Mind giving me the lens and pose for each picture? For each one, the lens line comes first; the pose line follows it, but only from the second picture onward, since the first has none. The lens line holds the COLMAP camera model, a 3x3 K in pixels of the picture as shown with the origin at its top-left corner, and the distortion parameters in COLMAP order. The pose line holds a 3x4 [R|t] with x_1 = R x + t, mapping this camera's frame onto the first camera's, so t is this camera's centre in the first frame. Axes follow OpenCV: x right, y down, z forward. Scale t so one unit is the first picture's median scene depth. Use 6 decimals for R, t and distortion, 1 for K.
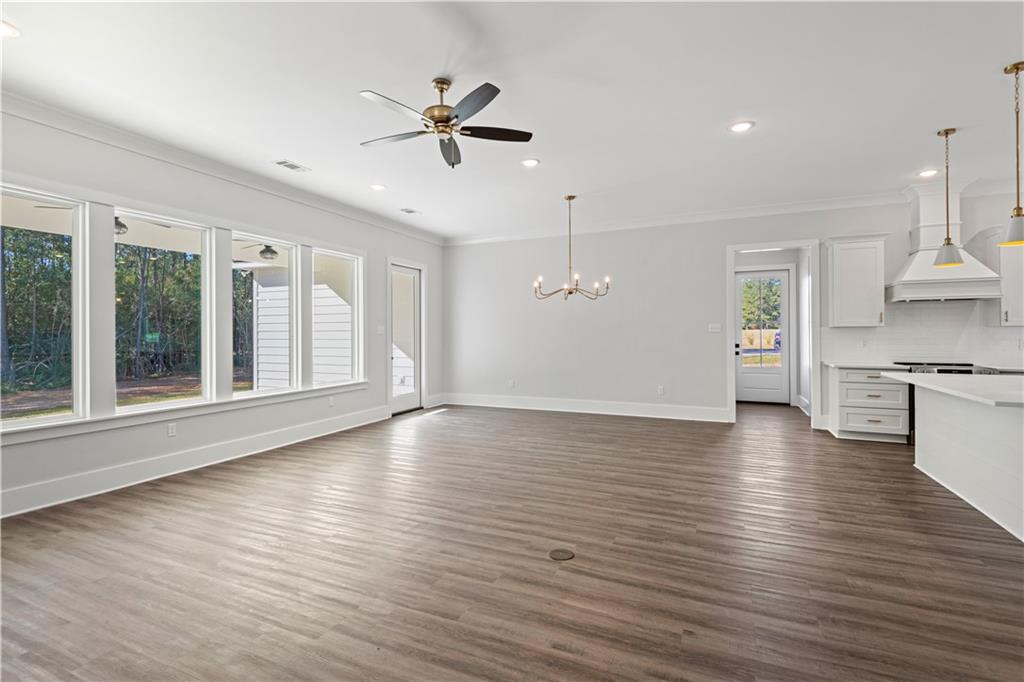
lens RADIAL K [[478.7, 0, 511.5], [0, 478.7, 328.3], [0, 0, 1]] dist [0.026358, -0.000350]
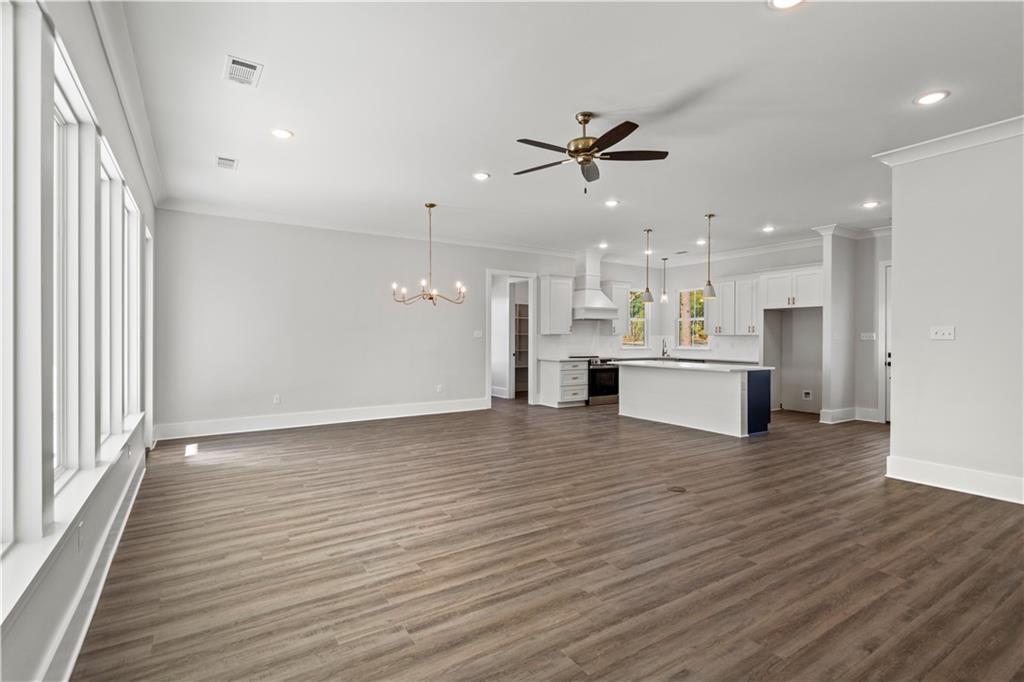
lens RADIAL K [[484.7, 0, 512.0], [0, 484.7, 341.0], [0, 0, 1]] dist [0.031893, -0.000224]
pose [[0.544372, -0.000539, 0.838843, -0.905158], [-0.010638, 0.999915, 0.007547, 0.010056], [-0.838776, -0.013032, 0.544320, 0.398398]]
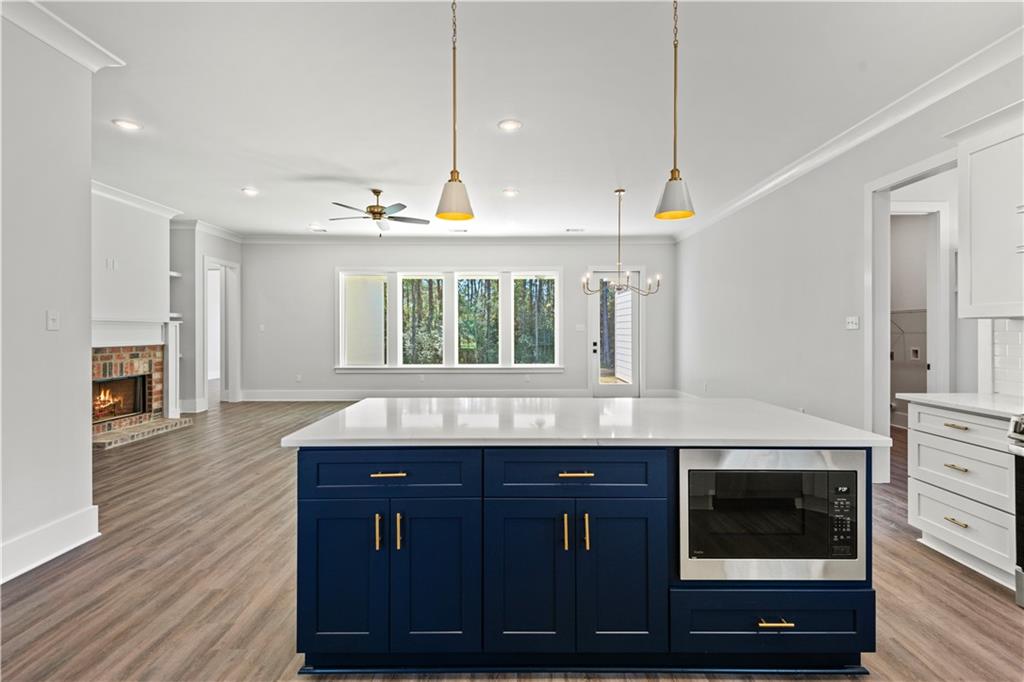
lens RADIAL K [[483.0, 0, 510.7], [0, 483.0, 331.7], [0, 0, 1]] dist [-0.000609, -0.000291]
pose [[0.411126, 0.004351, -0.911568, 1.296737], [0.005457, 0.999959, 0.007234, 0.004664], [0.911562, -0.007949, 0.411086, 0.544739]]
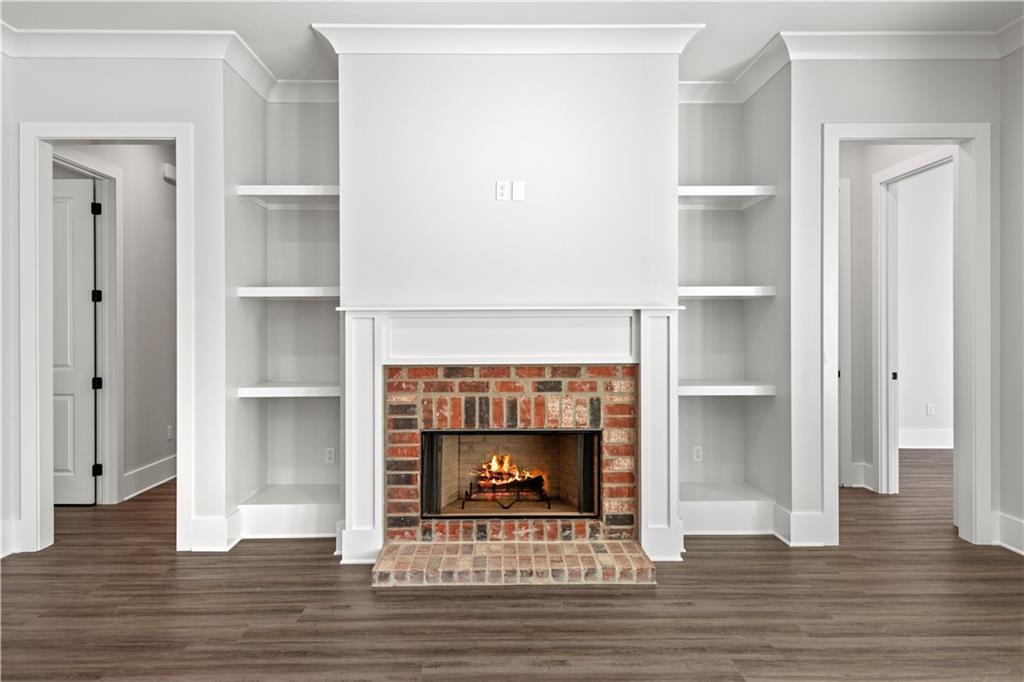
lens RADIAL K [[645.4, 0, 510.8], [0, 645.4, 326.8], [0, 0, 1]] dist [0.018708, -0.002537]
pose [[-0.904836, 0.007369, -0.425697, -0.043416], [0.009626, 0.999949, -0.003153, 0.003483], [0.425652, -0.006951, -0.904860, 0.869860]]
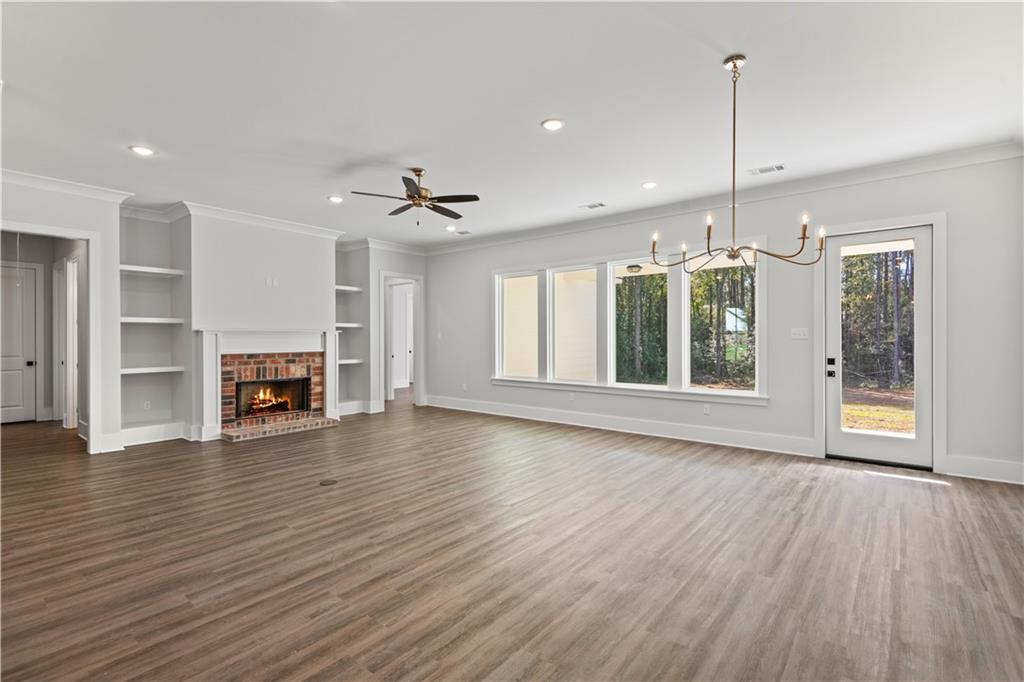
lens RADIAL K [[469.7, 0, 512.0], [0, 469.7, 341.0], [0, 0, 1]] dist [0.031677, -0.016043]
pose [[-0.256450, 0.009128, -0.966514, 0.907973], [0.010009, 0.999927, 0.006787, 0.007862], [0.966506, -0.007933, -0.256523, 1.258633]]
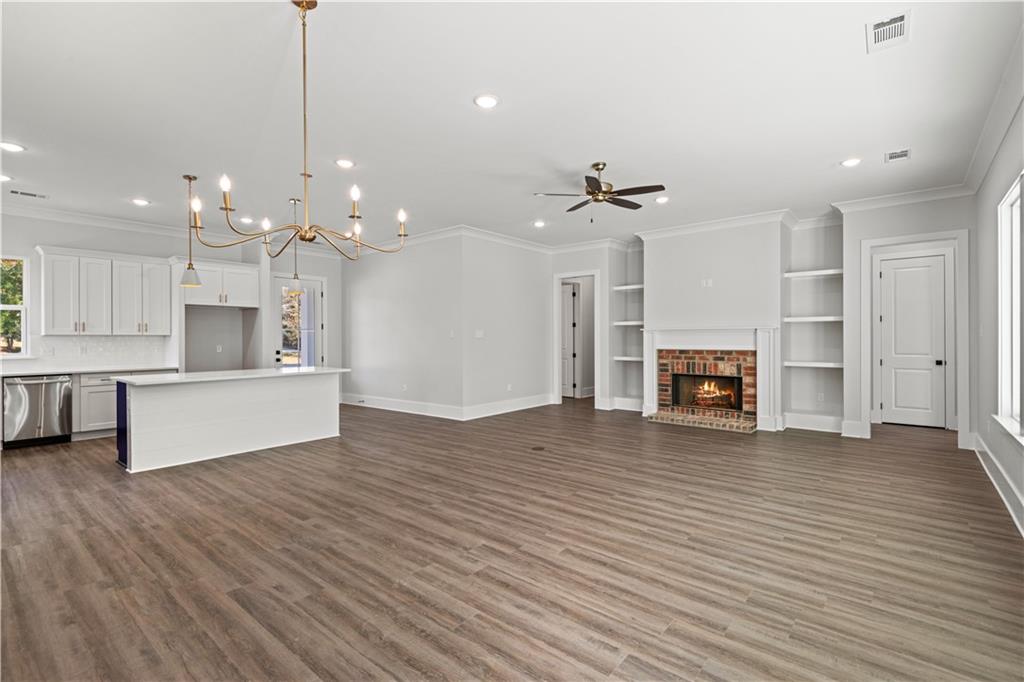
lens RADIAL K [[469.7, 0, 512.0], [0, 469.7, 341.0], [0, 0, 1]] dist [0.031677, -0.016043]
pose [[-0.962595, 0.005171, 0.270895, -0.207087], [0.005462, 0.999985, 0.000321, 0.015611], [-0.270889, 0.001789, -0.962609, 1.859912]]
